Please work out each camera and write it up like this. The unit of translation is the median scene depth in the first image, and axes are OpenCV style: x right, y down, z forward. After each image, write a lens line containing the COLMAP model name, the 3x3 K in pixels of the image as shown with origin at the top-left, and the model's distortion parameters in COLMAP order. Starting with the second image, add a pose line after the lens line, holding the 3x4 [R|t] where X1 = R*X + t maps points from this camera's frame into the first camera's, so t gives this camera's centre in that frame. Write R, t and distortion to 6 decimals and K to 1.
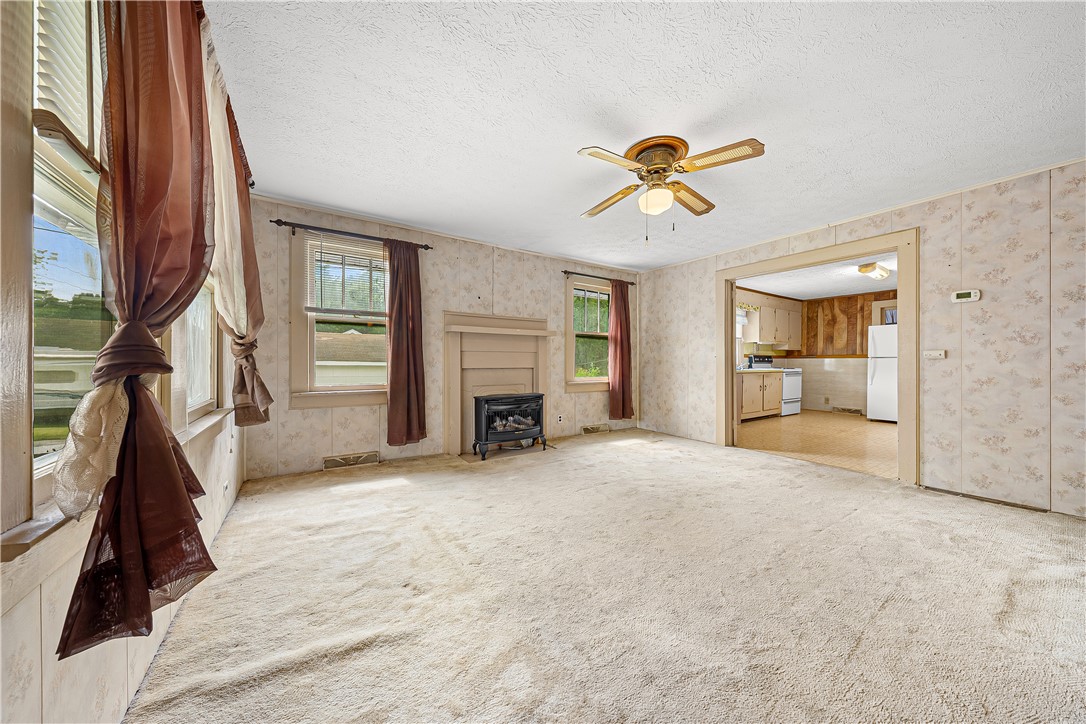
lens RADIAL K [[372.0, 0, 542.0], [0, 372.0, 366.5], [0, 0, 1]] dist [-0.002419, 0.000216]
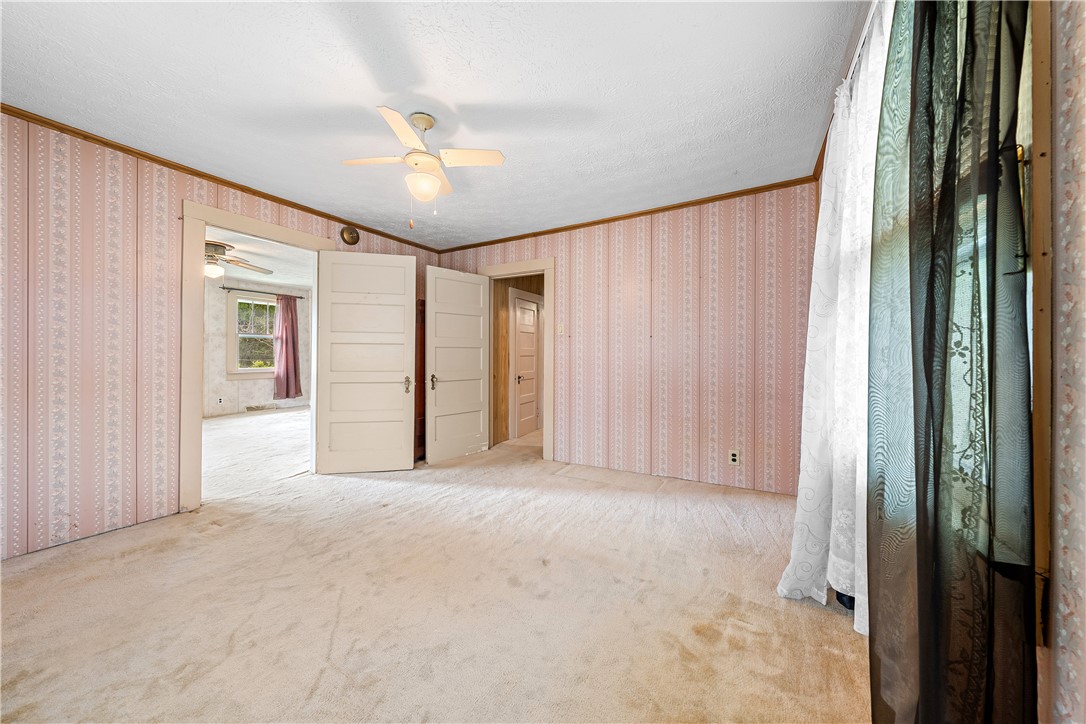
lens RADIAL K [[372.0, 0, 540.7], [0, 372.0, 352.5], [0, 0, 1]] dist [-0.002419, 0.000216]
pose [[0.888288, 0.002105, 0.459281, 0.526723], [0.000593, 0.999983, -0.005731, -0.022253], [-0.459286, 0.005363, 0.888272, -0.781217]]
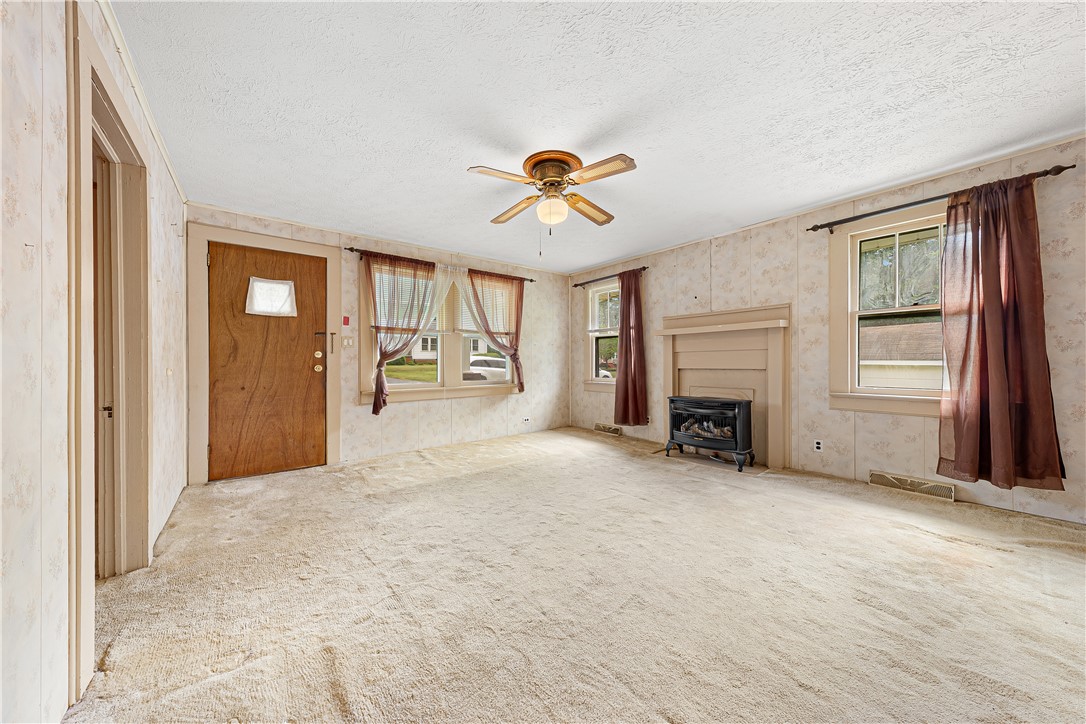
lens RADIAL K [[372.0, 0, 550.5], [0, 372.0, 363.9], [0, 0, 1]] dist [-0.002419, 0.000216]
pose [[0.091168, -0.001174, -0.995835, 0.799832], [-0.007391, 0.999971, -0.001855, -0.003313], [0.995808, 0.007529, 0.091157, 0.536666]]
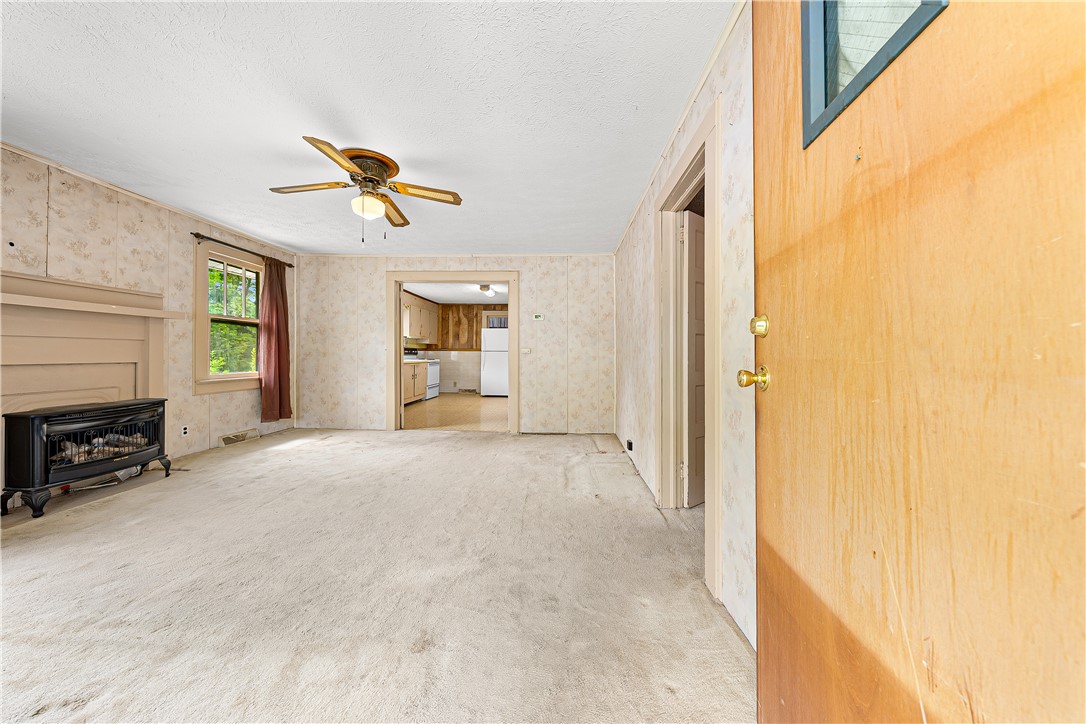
lens RADIAL K [[372.0, 0, 559.5], [0, 372.0, 353.8], [0, 0, 1]] dist [-0.002419, 0.000216]
pose [[0.566340, 0.004102, 0.824161, -0.163911], [0.003209, 0.999969, -0.007182, -0.005612], [-0.824165, 0.006712, 0.566309, -0.039144]]
